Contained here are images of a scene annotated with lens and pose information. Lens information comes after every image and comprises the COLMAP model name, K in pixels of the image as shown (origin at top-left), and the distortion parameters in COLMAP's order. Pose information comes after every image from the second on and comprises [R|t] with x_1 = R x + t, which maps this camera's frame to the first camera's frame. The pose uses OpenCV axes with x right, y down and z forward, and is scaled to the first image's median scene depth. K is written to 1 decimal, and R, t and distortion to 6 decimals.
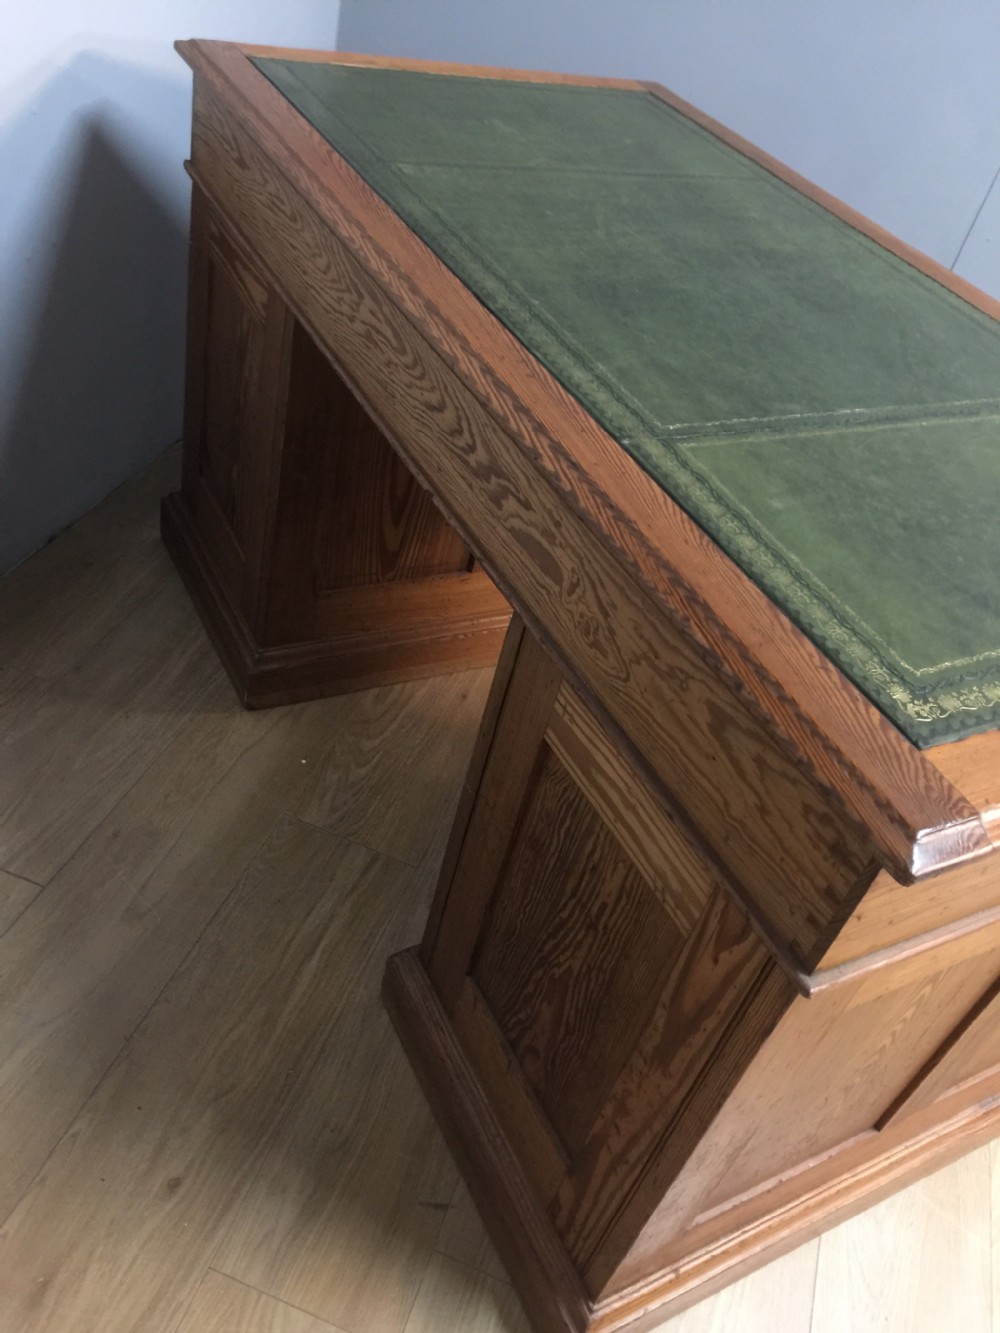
lens RADIAL K [[1142.8, 0, 505.4], [0, 1142.8, 659.0], [0, 0, 1]] dist [0.076628, -0.111851]
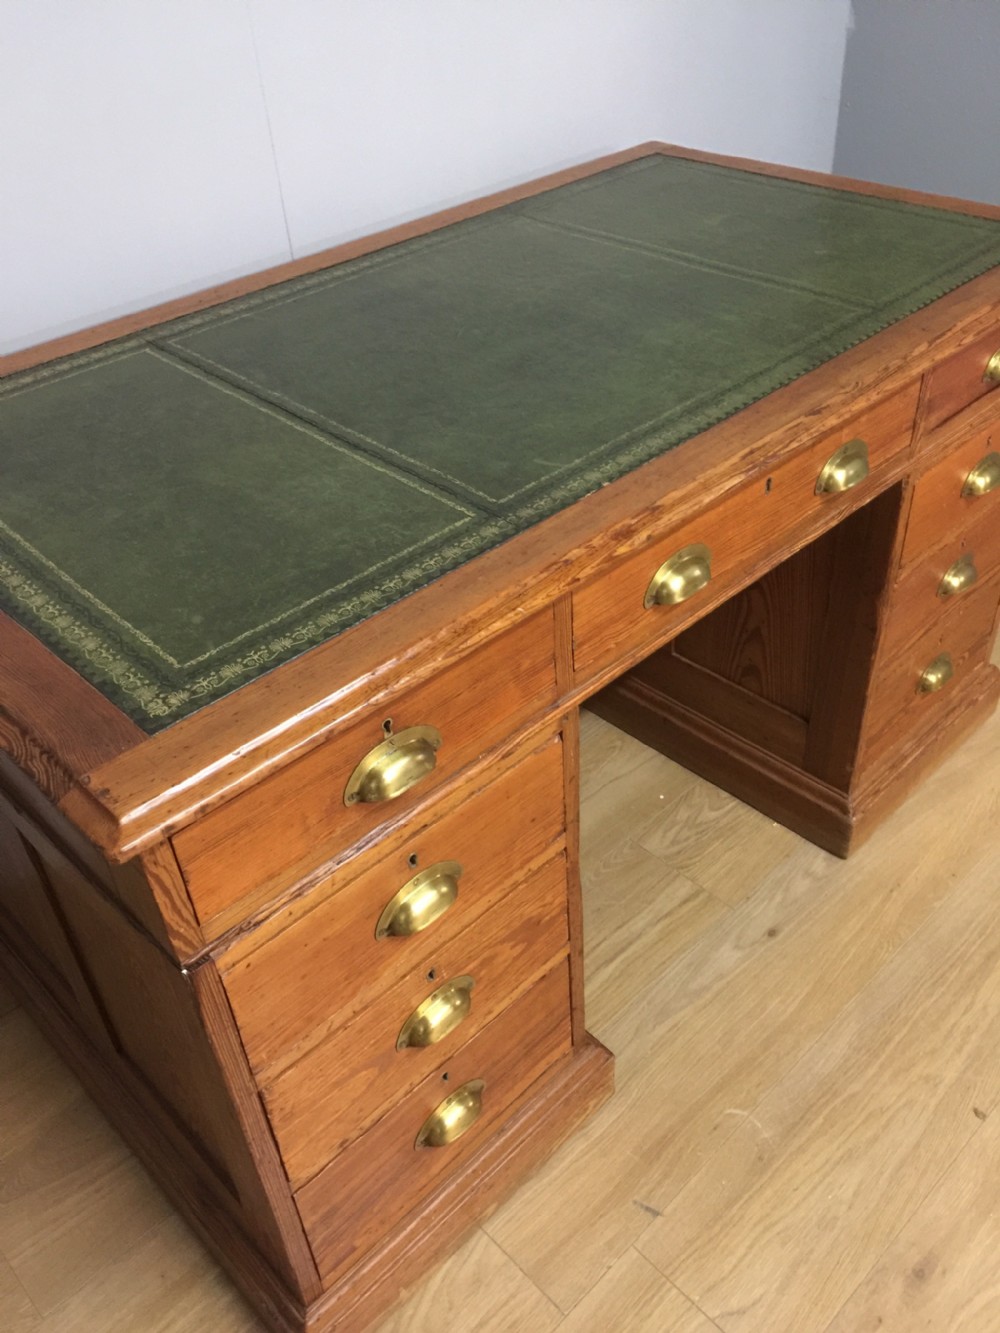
lens RADIAL K [[1134.9, 0, 505.2], [0, 1134.9, 661.9], [0, 0, 1]] dist [0.088117, -0.120278]
pose [[0.259782, 0.399253, -0.879267, 1.134839], [-0.538919, 0.815486, 0.211067, -0.281756], [0.801299, 0.419022, 0.427013, 0.640237]]
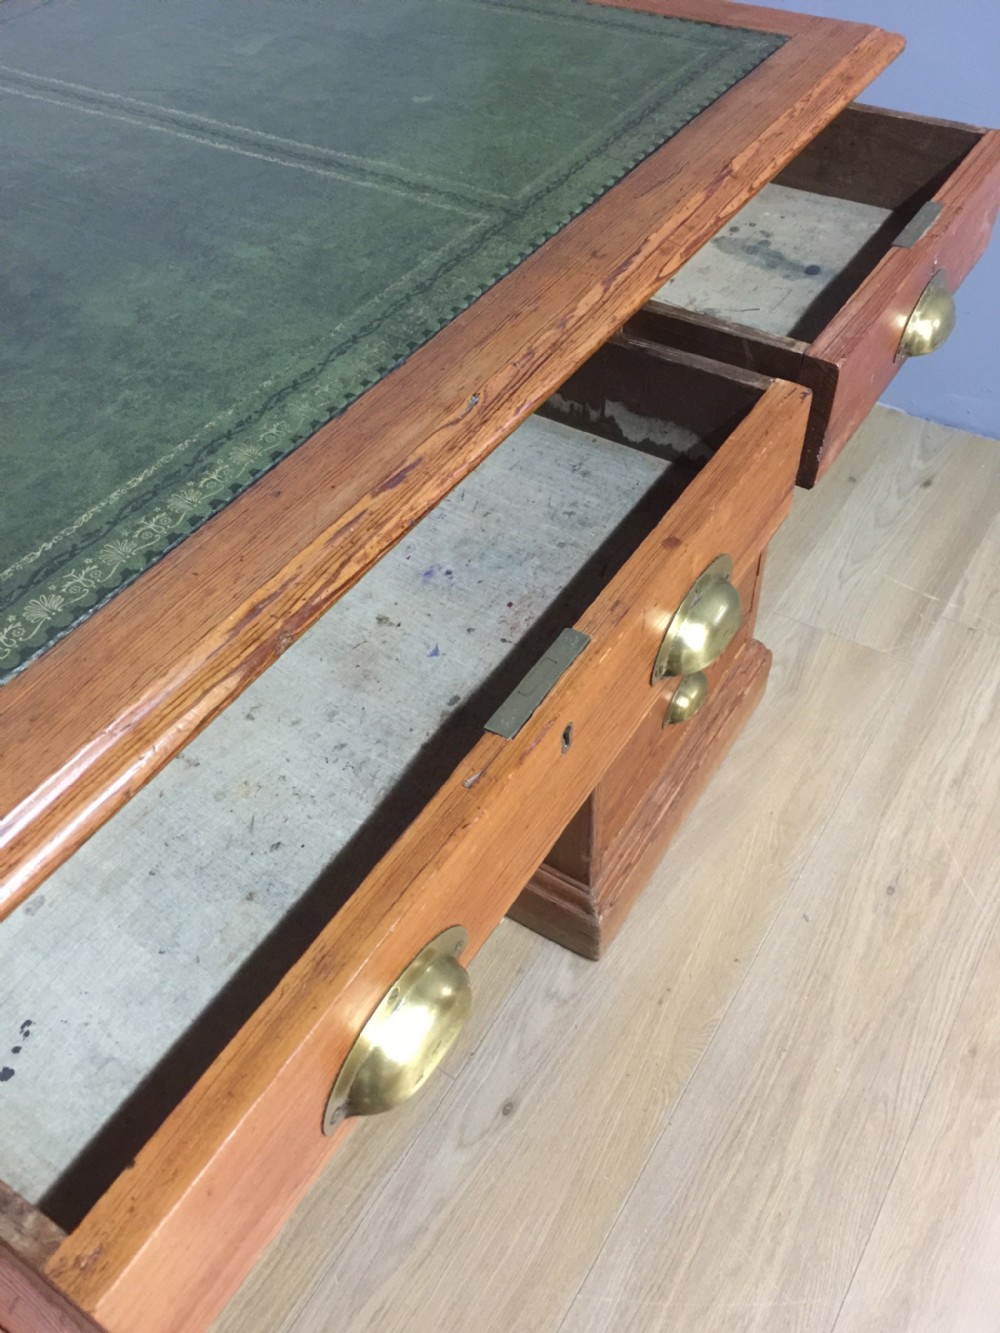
lens RADIAL K [[1142.8, 0, 505.4], [0, 1142.8, 659.0], [0, 0, 1]] dist [0.076628, -0.111851]
pose [[0.477003, 0.461952, -0.747709, 0.753577], [-0.459244, 0.856359, 0.236102, -0.432907], [0.749375, 0.230759, 0.620635, 0.884497]]
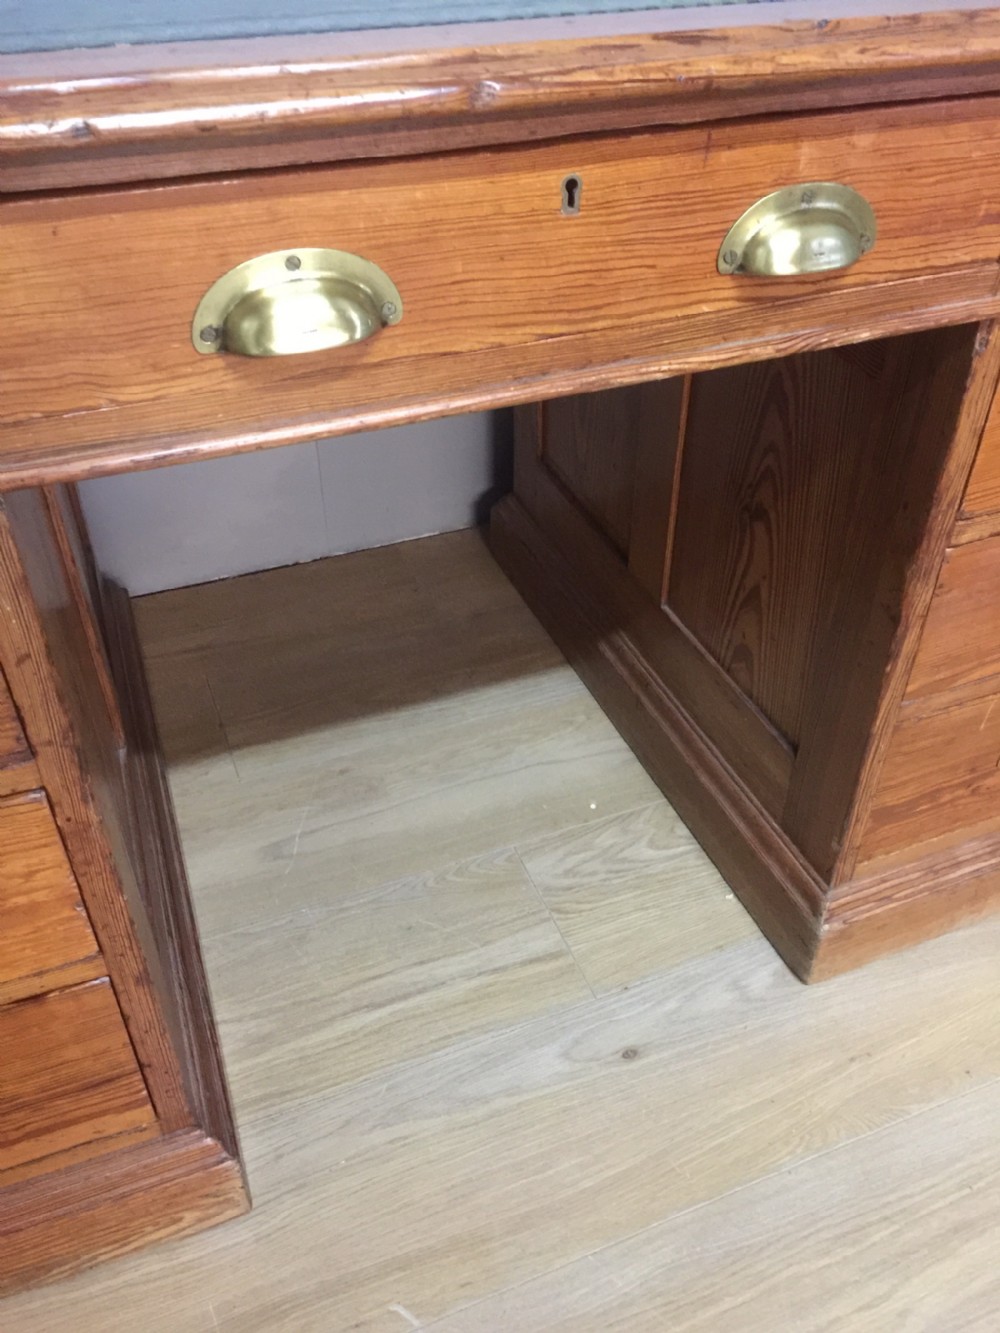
lens RADIAL K [[1148.4, 0, 511.9], [0, 1148.4, 658.7], [0, 0, 1]] dist [0.088853, -0.121758]
pose [[-0.088065, 0.441896, -0.892733, 0.843077], [-0.671281, 0.635817, 0.380944, -0.351937], [0.735953, 0.632823, 0.240643, 1.085456]]
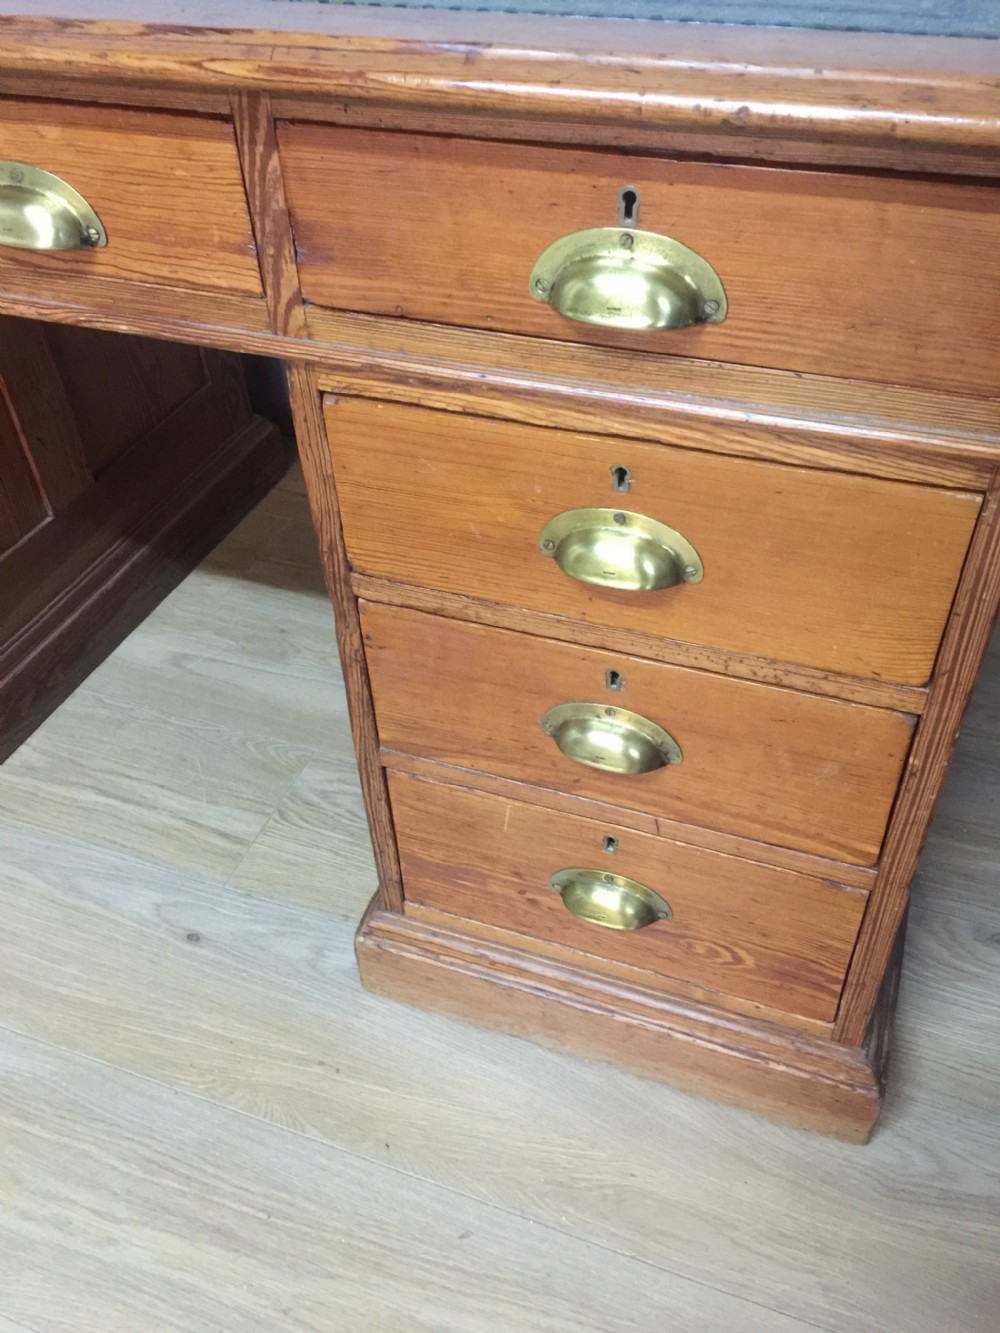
lens RADIAL K [[1148.2, 0, 501.4], [0, 1148.2, 661.6], [0, 0, 1]] dist [0.072289, -0.097541]
pose [[-0.735937, 0.298068, -0.607909, 0.557984], [-0.526587, 0.312374, 0.790651, -0.790709], [0.425562, 0.901986, -0.072928, 1.464483]]
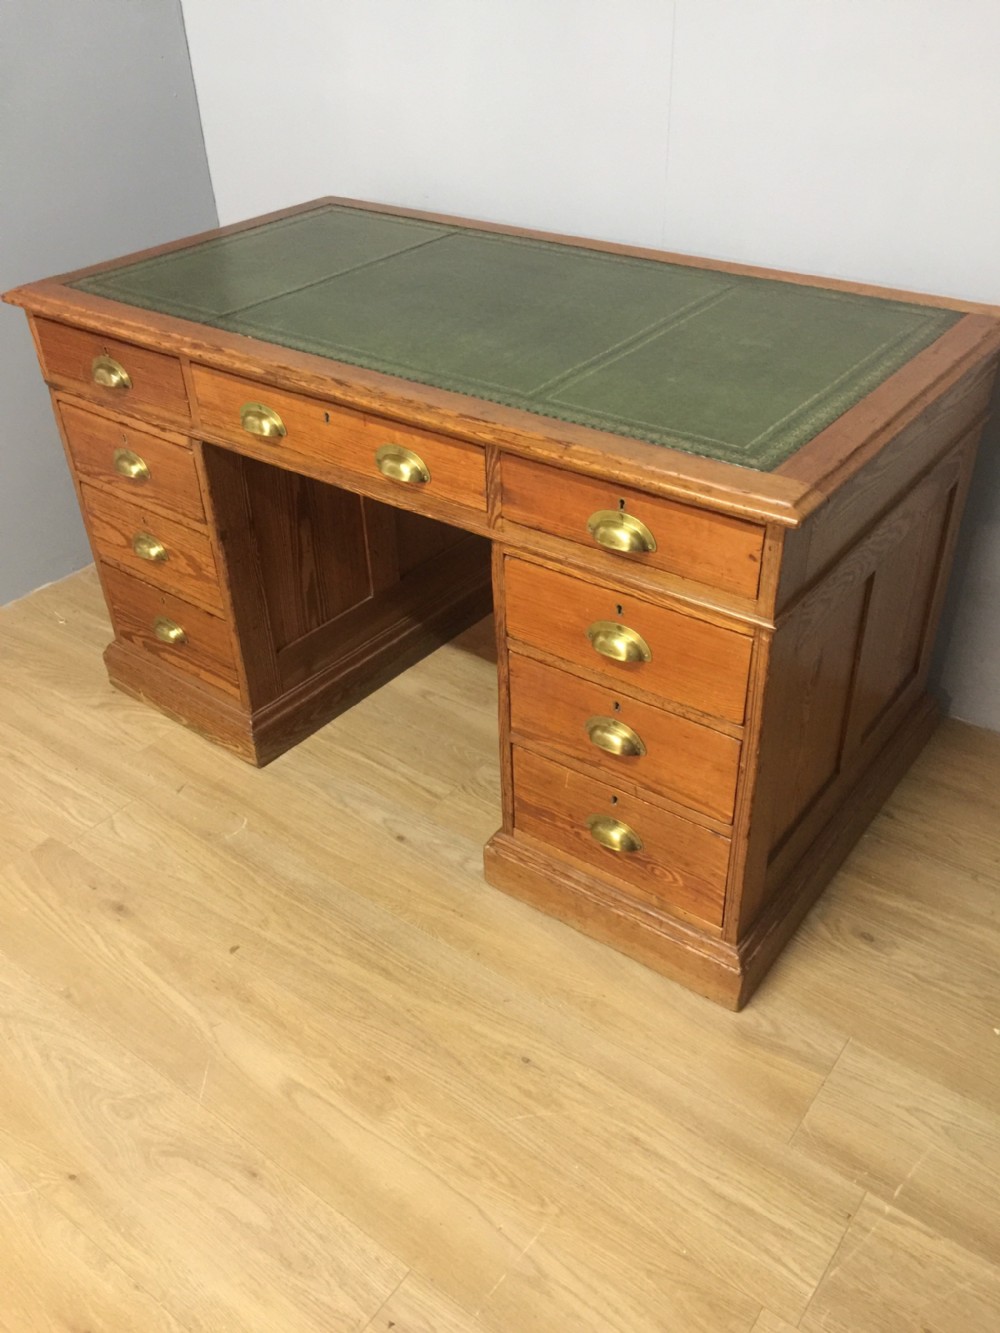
lens RADIAL K [[1142.8, 0, 505.4], [0, 1142.8, 659.0], [0, 0, 1]] dist [0.076628, -0.111851]
pose [[-0.886387, 0.080089, -0.455964, 0.802174], [-0.408129, 0.329701, 0.851309, -1.323305], [0.218512, 0.940682, -0.259557, 1.681959]]
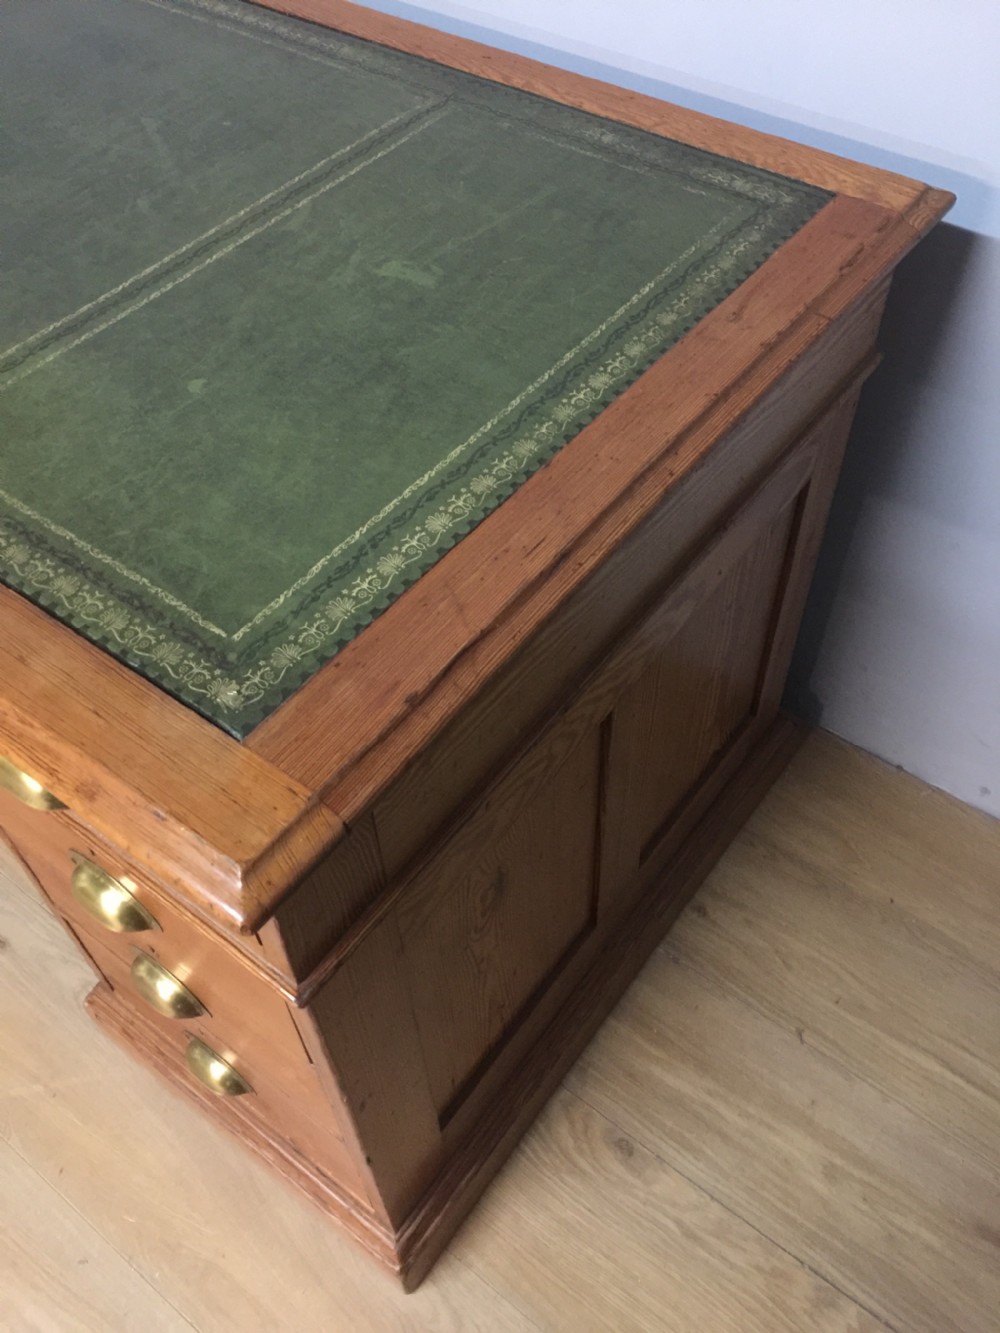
lens RADIAL K [[1142.8, 0, 505.4], [0, 1142.8, 659.0], [0, 0, 1]] dist [0.076628, -0.111851]
pose [[-0.888699, 0.197086, -0.413971, 0.250405], [-0.406333, 0.079691, 0.910243, -1.089876], [0.212387, 0.977142, 0.009261, 1.327136]]
